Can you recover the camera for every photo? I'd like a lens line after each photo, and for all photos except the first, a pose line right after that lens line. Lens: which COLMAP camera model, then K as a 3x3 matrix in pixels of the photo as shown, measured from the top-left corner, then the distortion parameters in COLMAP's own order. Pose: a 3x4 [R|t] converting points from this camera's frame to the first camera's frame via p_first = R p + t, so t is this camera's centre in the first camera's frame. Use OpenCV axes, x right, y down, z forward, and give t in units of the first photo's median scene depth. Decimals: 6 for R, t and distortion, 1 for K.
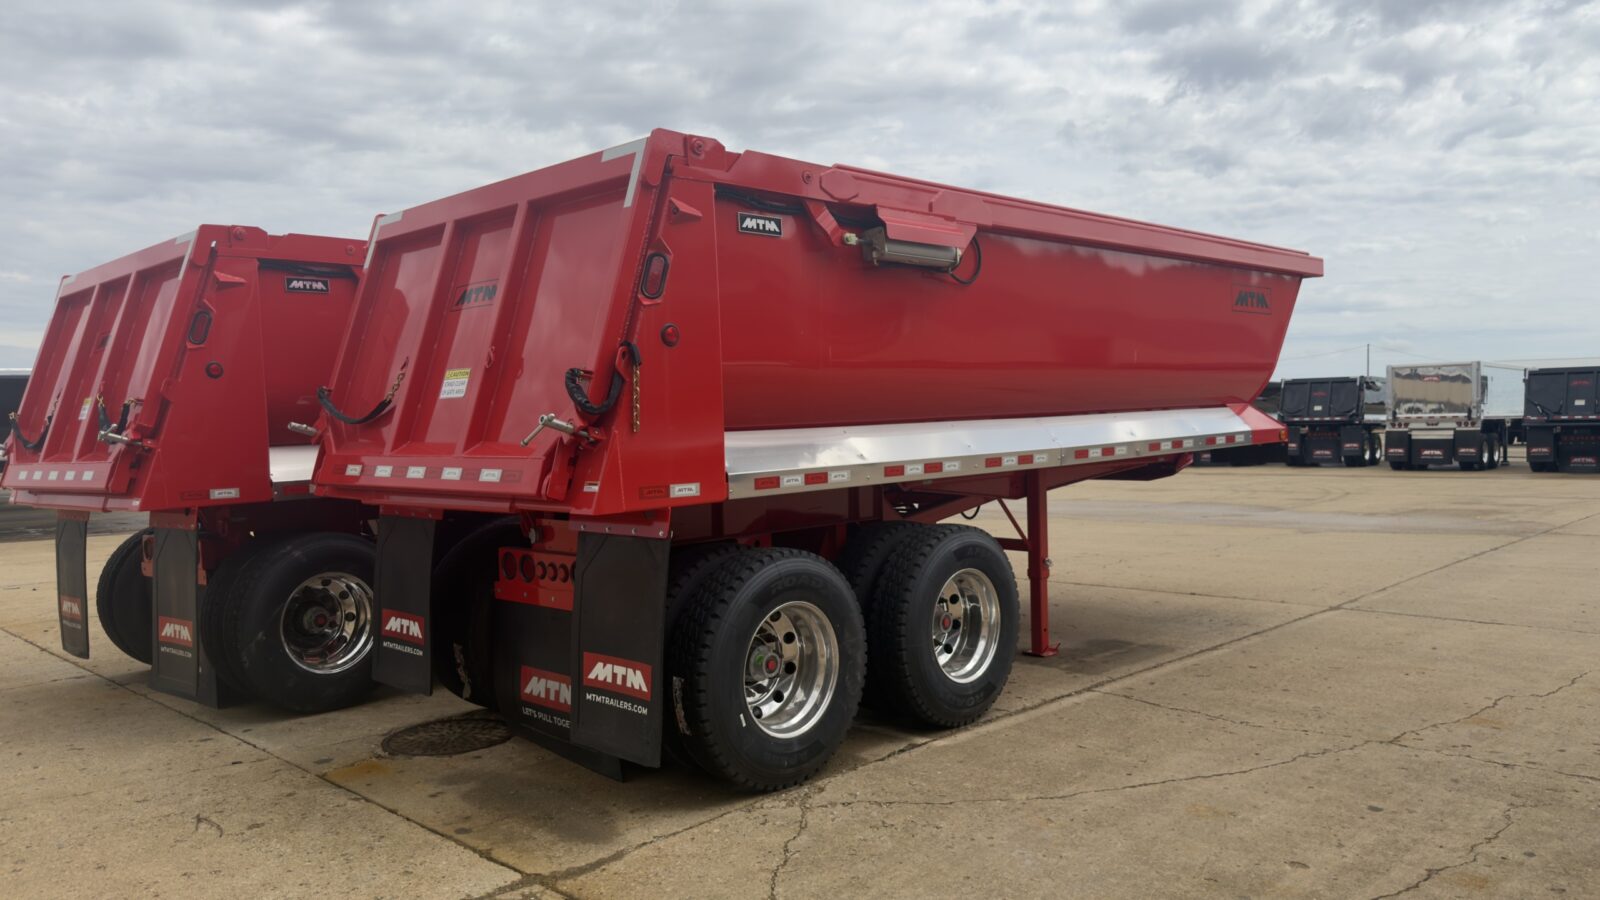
lens RADIAL K [[1146.1, 0, 803.3], [0, 1146.1, 434.9], [0, 0, 1]] dist [0.043449, -0.053987]
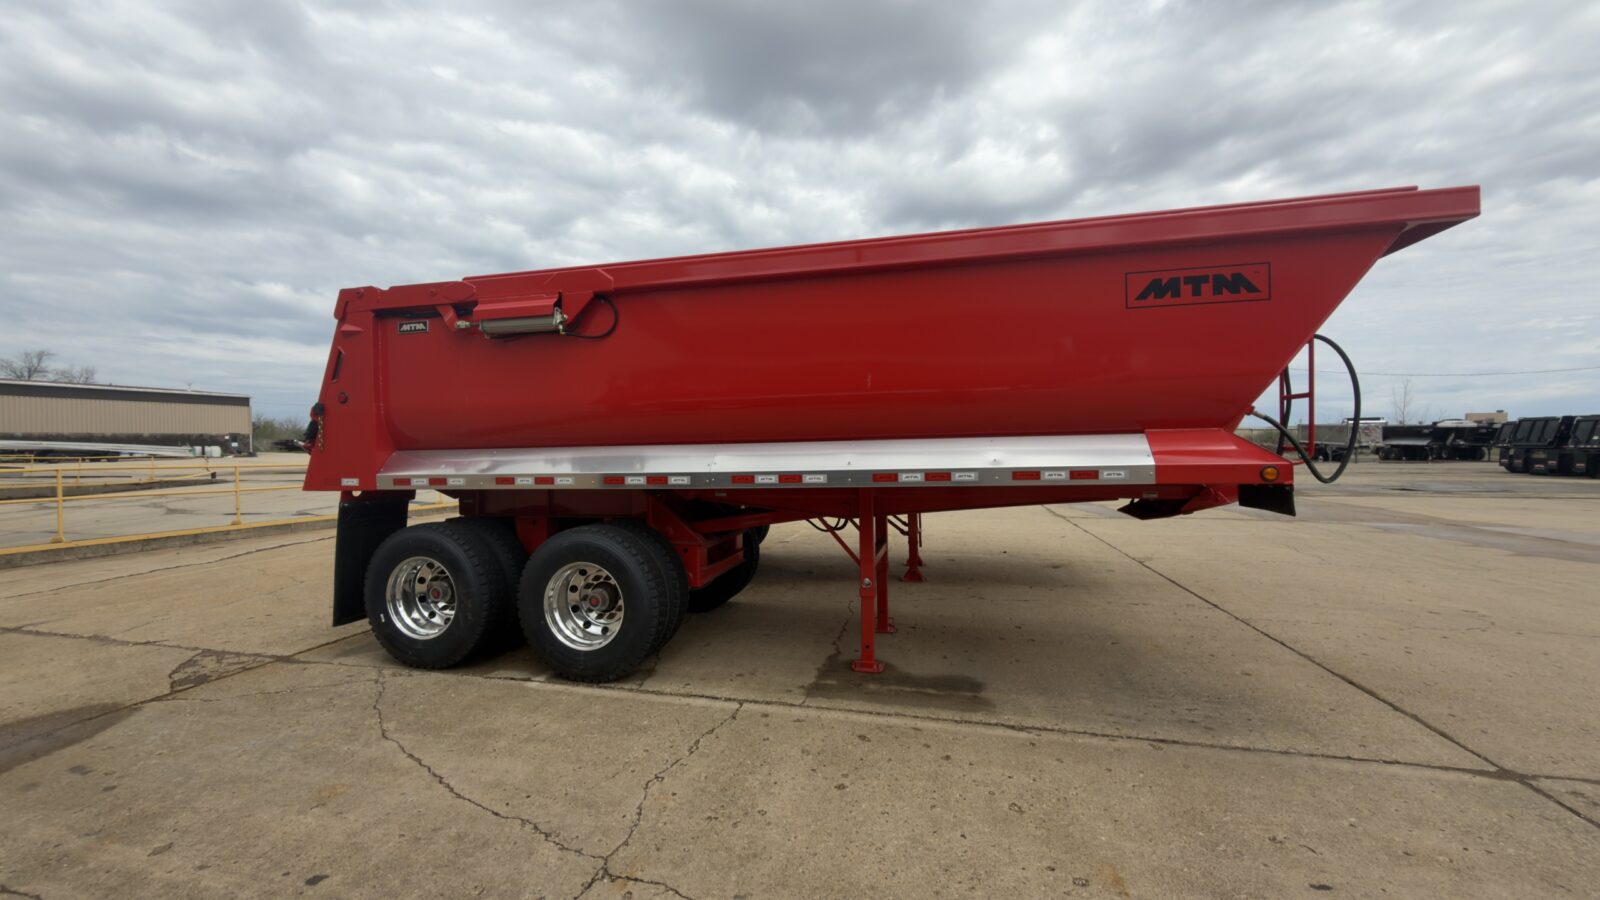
lens RADIAL K [[652.6, 0, 792.6], [0, 652.6, 420.3], [0, 0, 1]] dist [0.003050, 0.001399]
pose [[0.500315, -0.017757, -0.865661, 0.974773], [-0.011732, 0.999559, -0.027284, -0.022801], [0.865764, 0.023806, 0.499886, 0.910271]]
